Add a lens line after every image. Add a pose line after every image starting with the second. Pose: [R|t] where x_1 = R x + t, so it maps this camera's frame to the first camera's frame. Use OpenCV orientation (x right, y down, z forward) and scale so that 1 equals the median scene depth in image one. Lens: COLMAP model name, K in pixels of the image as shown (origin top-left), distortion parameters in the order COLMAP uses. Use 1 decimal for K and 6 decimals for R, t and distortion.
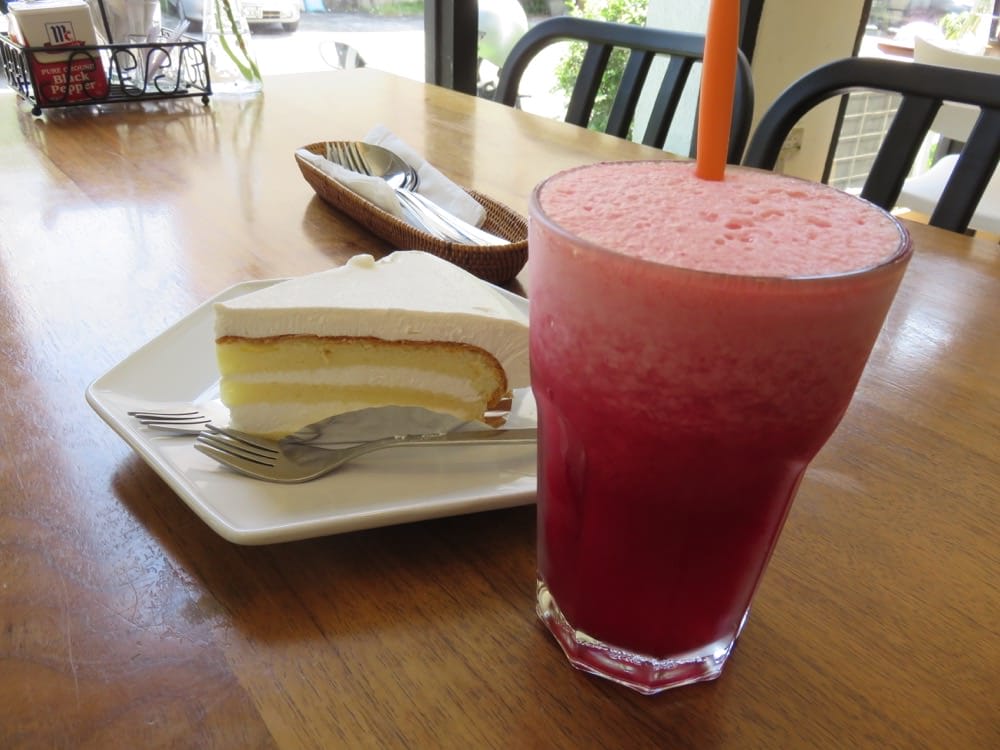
lens RADIAL K [[741.8, 0, 495.5], [0, 741.8, 371.3], [0, 0, 1]] dist [0.028379, -0.009921]
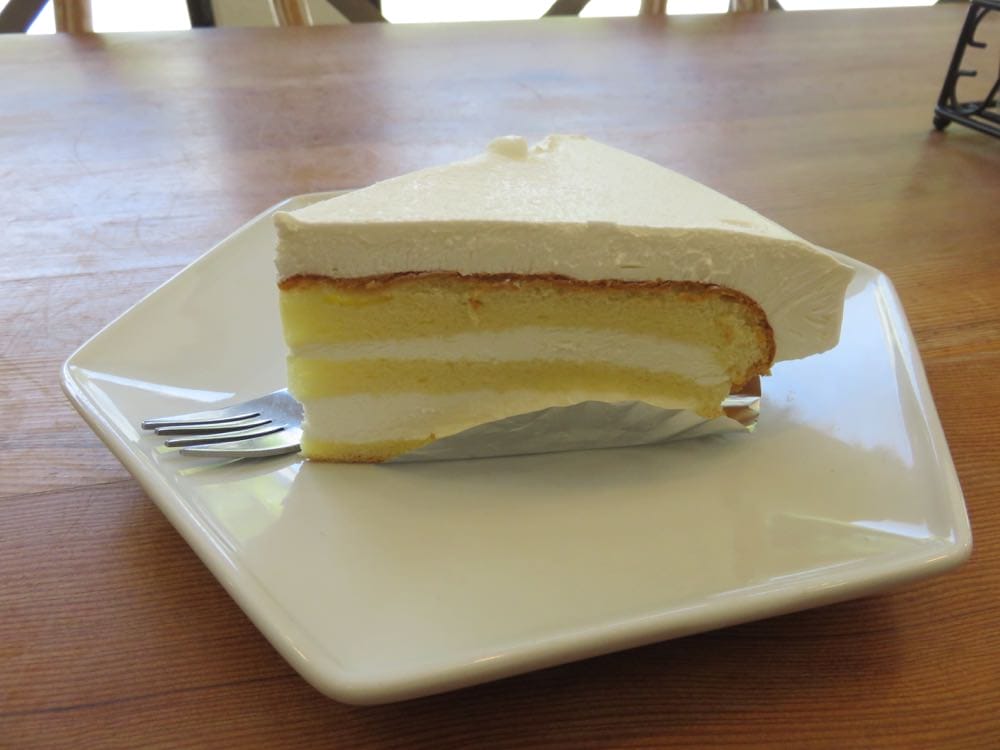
lens RADIAL K [[741.8, 0, 506.7], [0, 741.8, 376.6], [0, 0, 1]] dist [0.028379, -0.009921]
pose [[0.999621, -0.007059, -0.026623, -0.188401], [0.009392, 0.996029, 0.088533, -0.020002], [0.025893, -0.088749, 0.995717, 0.442533]]
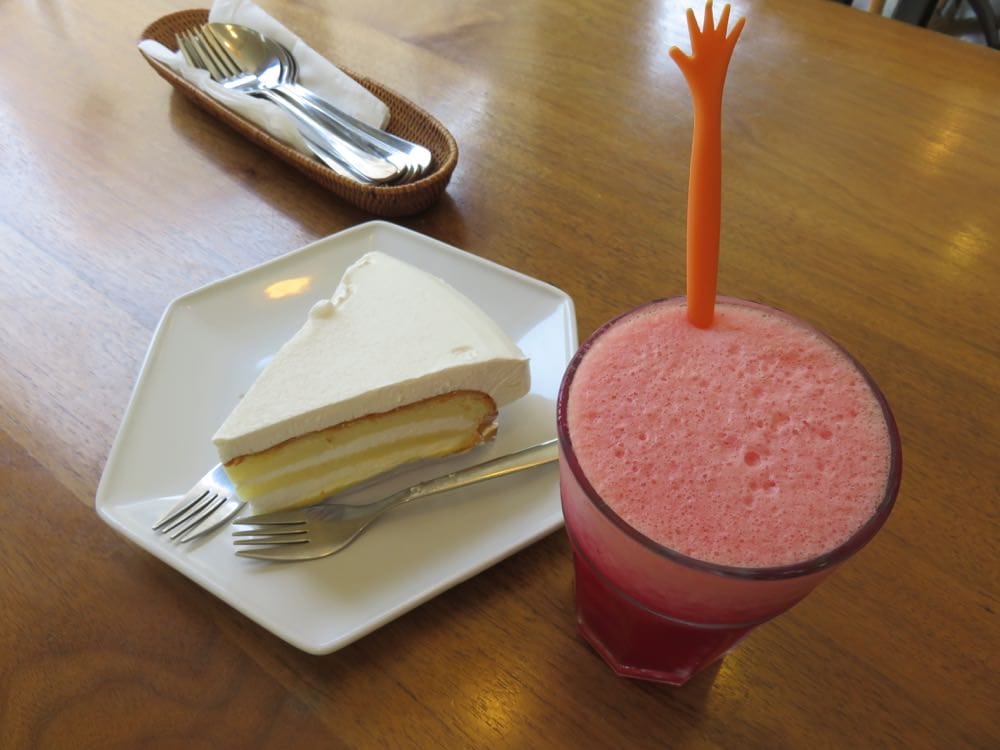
lens RADIAL K [[741.8, 0, 496.3], [0, 741.8, 376.7], [0, 0, 1]] dist [0.028379, -0.009921]
pose [[0.970226, -0.226232, 0.086486, -0.070816], [0.175333, 0.902408, 0.393596, -0.466914], [-0.167090, -0.366713, 0.915206, 0.045659]]
